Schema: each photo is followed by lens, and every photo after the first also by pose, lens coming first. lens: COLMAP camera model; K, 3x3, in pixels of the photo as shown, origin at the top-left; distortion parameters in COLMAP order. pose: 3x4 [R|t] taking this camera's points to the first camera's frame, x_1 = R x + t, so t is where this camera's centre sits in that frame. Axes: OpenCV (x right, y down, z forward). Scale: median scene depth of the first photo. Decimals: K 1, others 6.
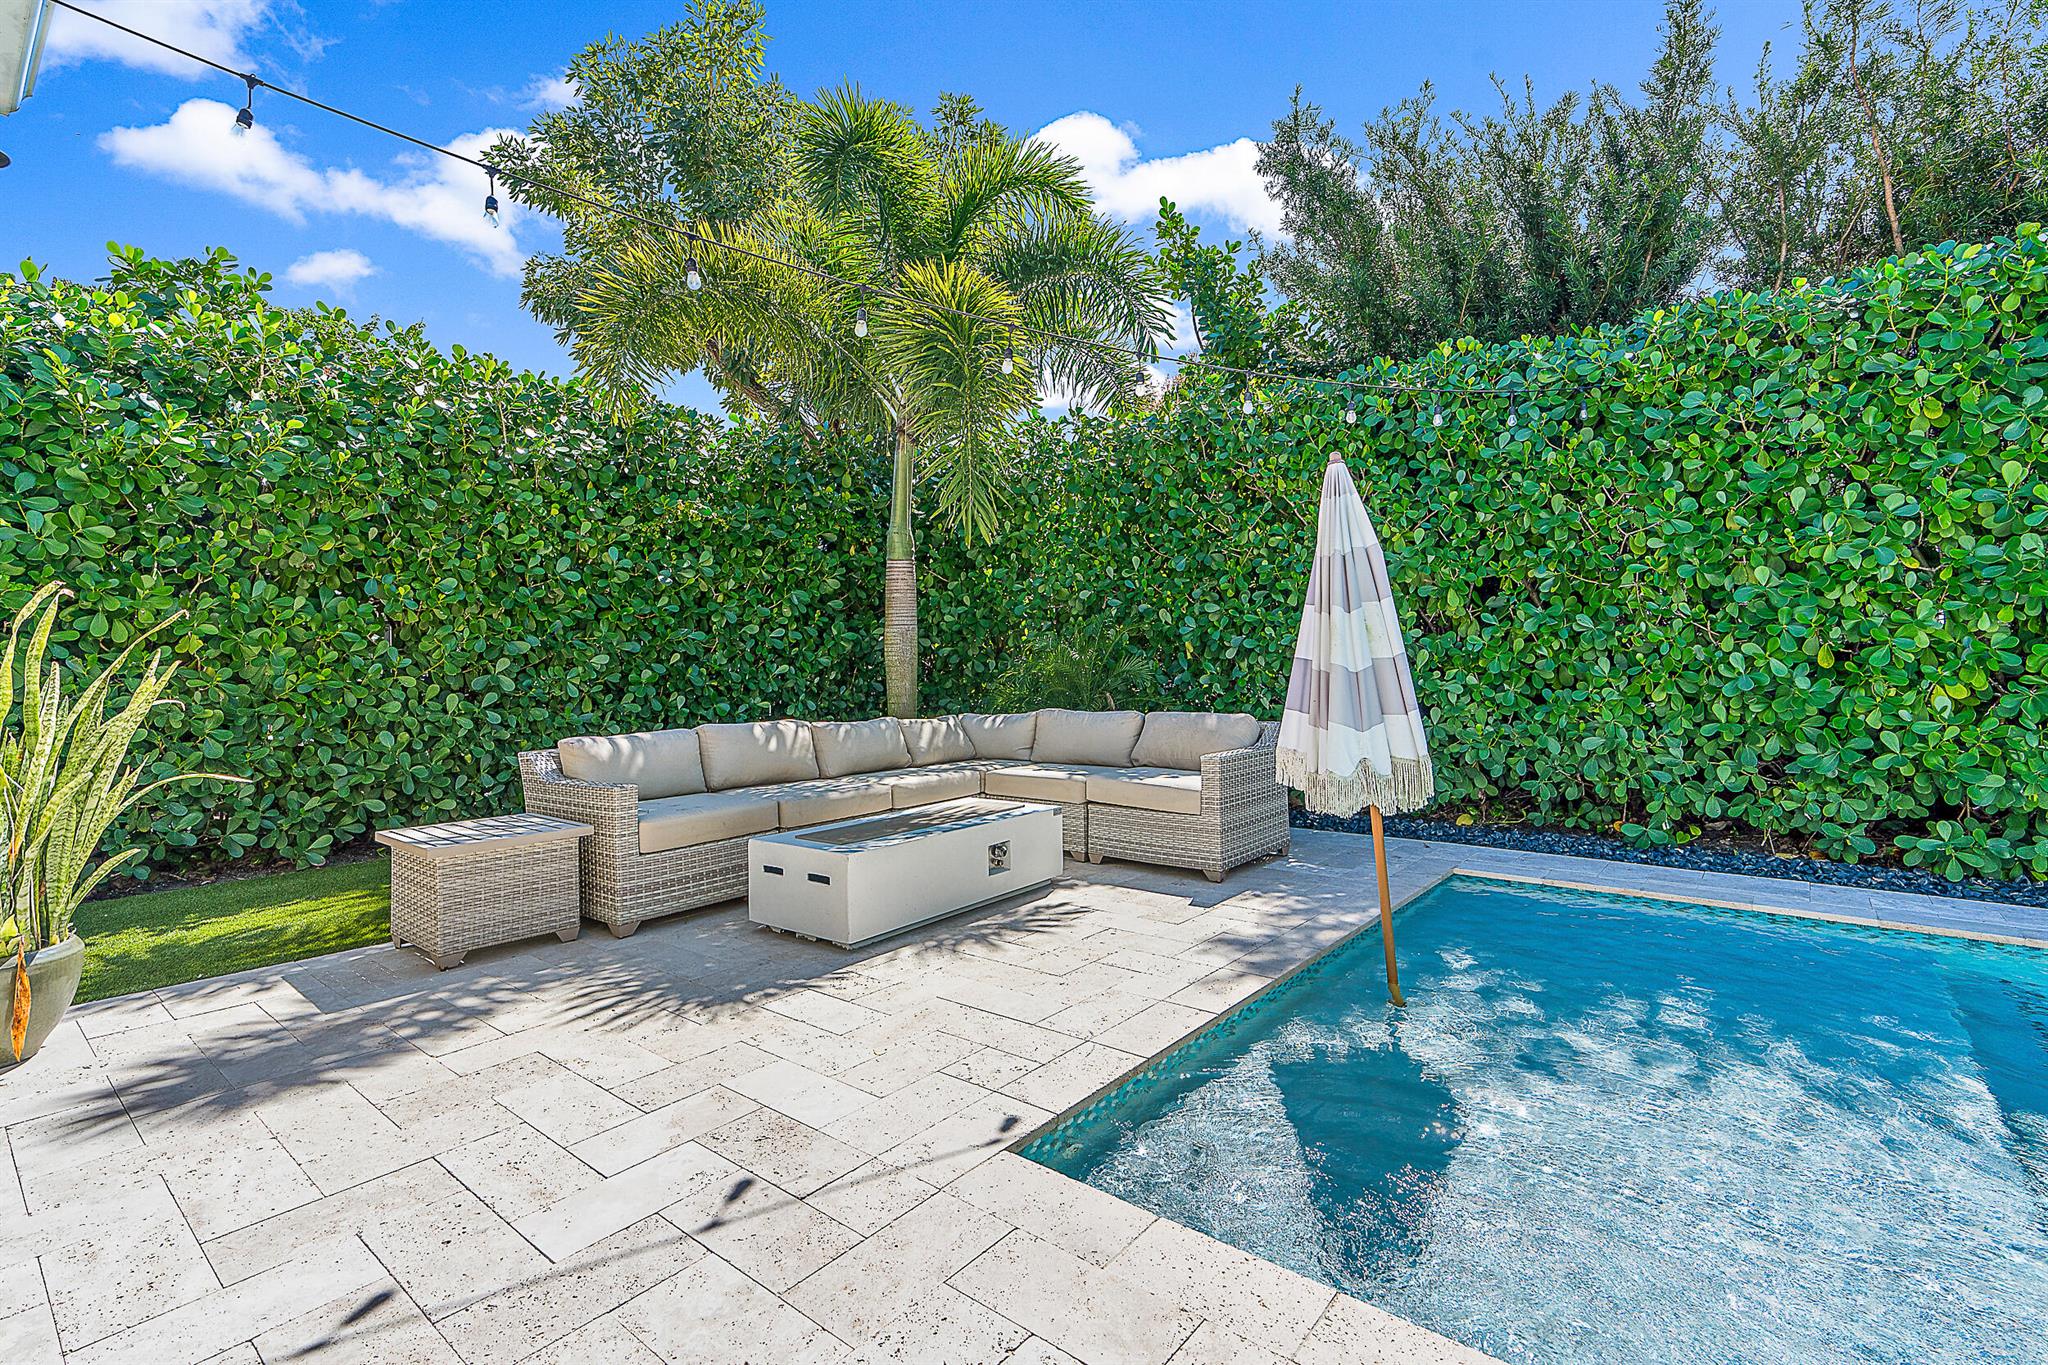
lens RADIAL K [[929.1, 0, 1058.1], [0, 929.1, 631.0], [0, 0, 1]] dist [-0.010177, 0.004274]
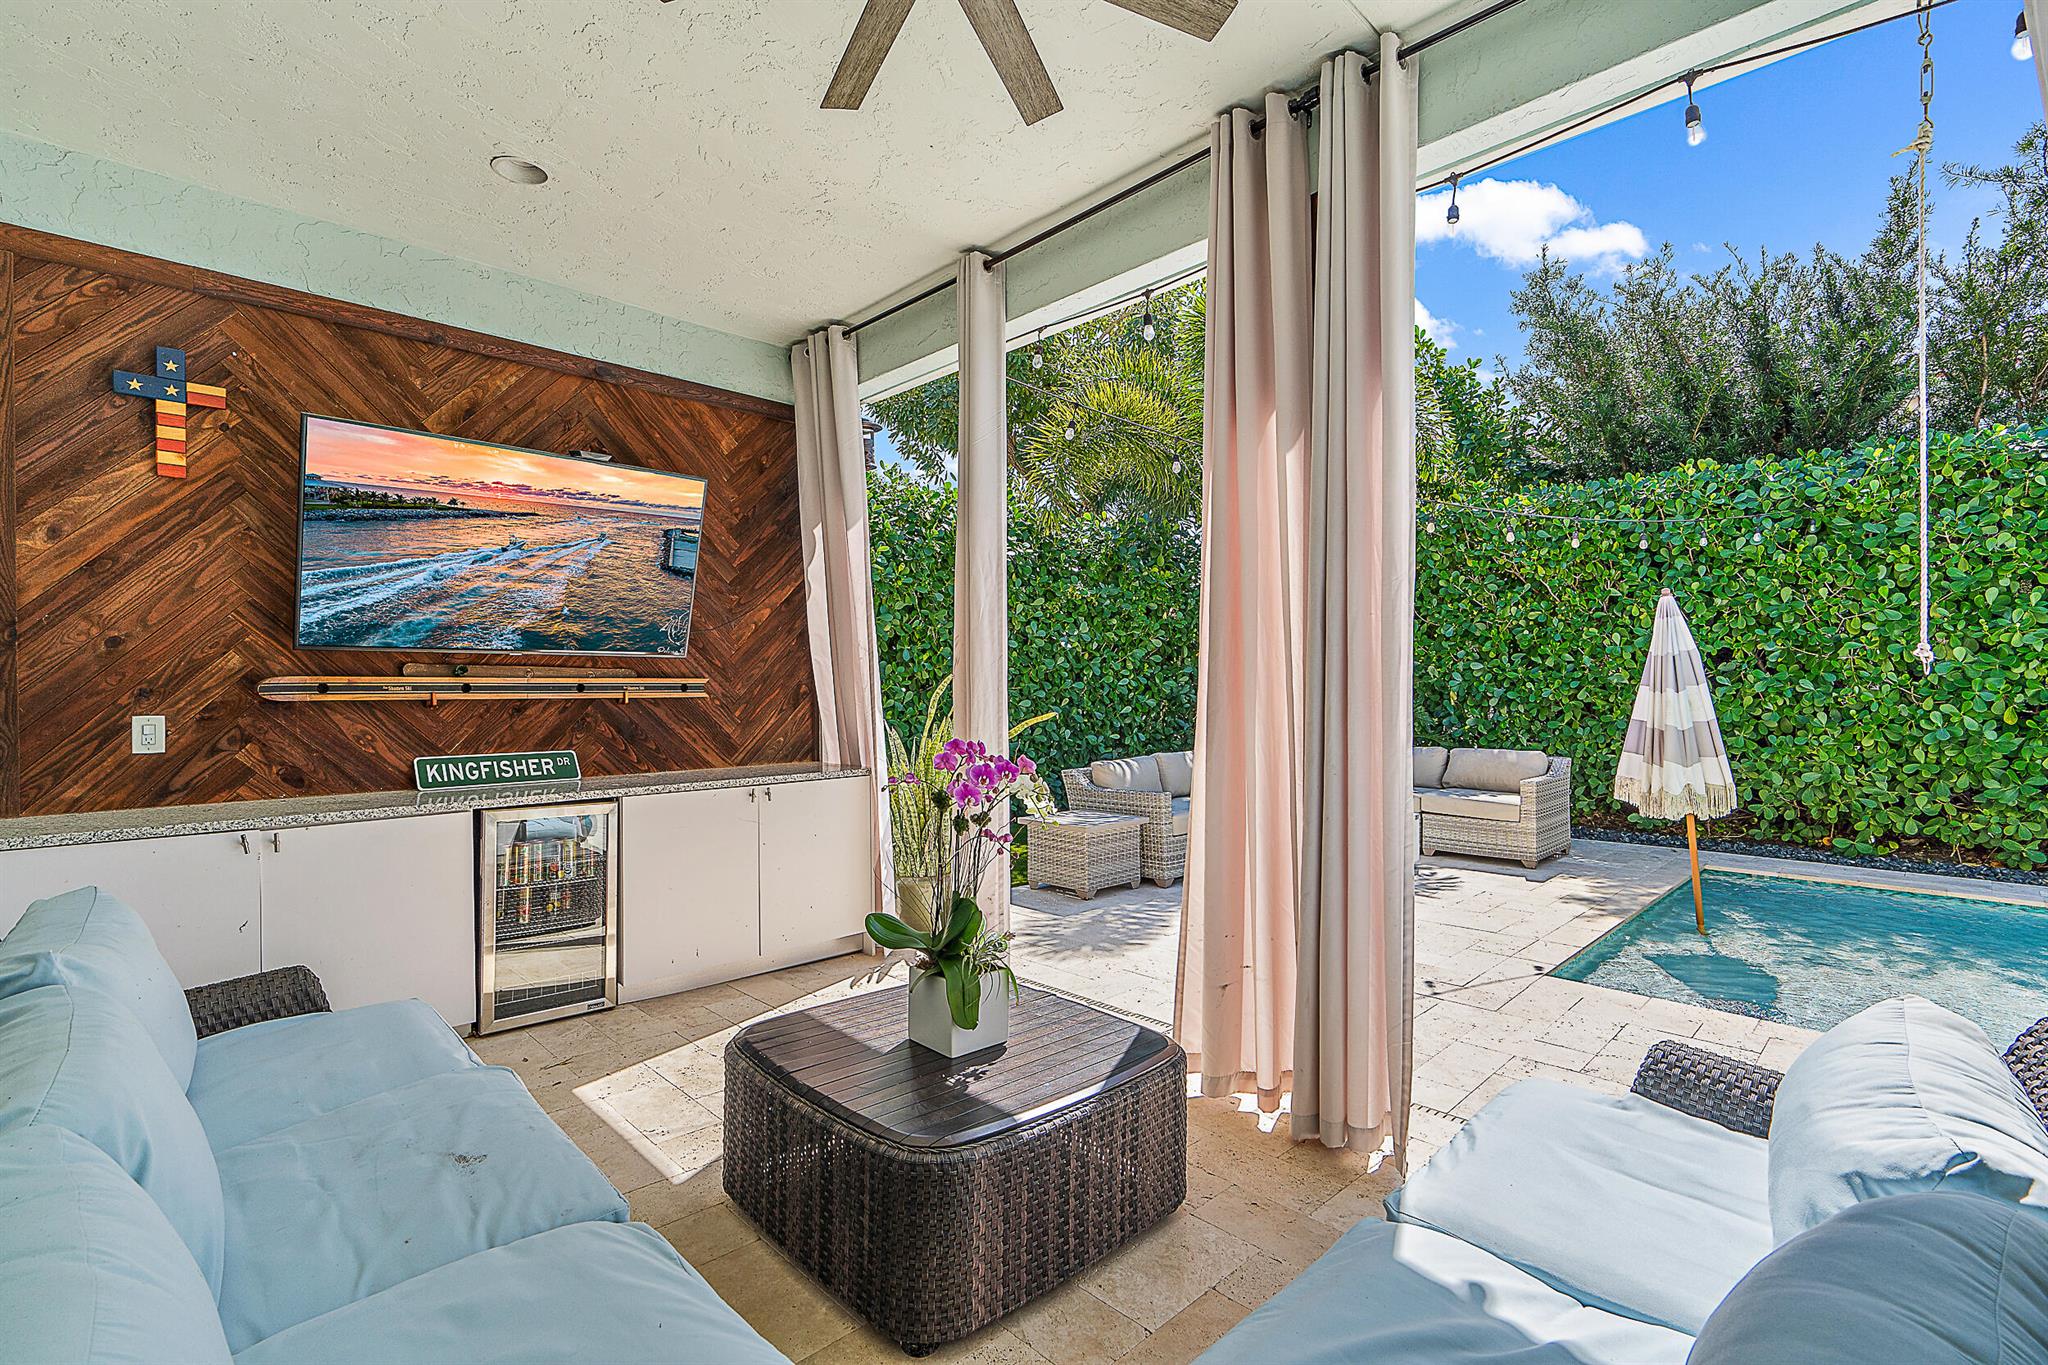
lens RADIAL K [[929.1, 0, 1041.2], [0, 929.1, 683.9], [0, 0, 1]] dist [-0.010177, 0.004274]
pose [[0.993474, 0.005956, -0.113904, -0.367537], [-0.002197, 0.999450, 0.033093, -0.053336], [0.114038, -0.032627, 0.992940, -0.433776]]
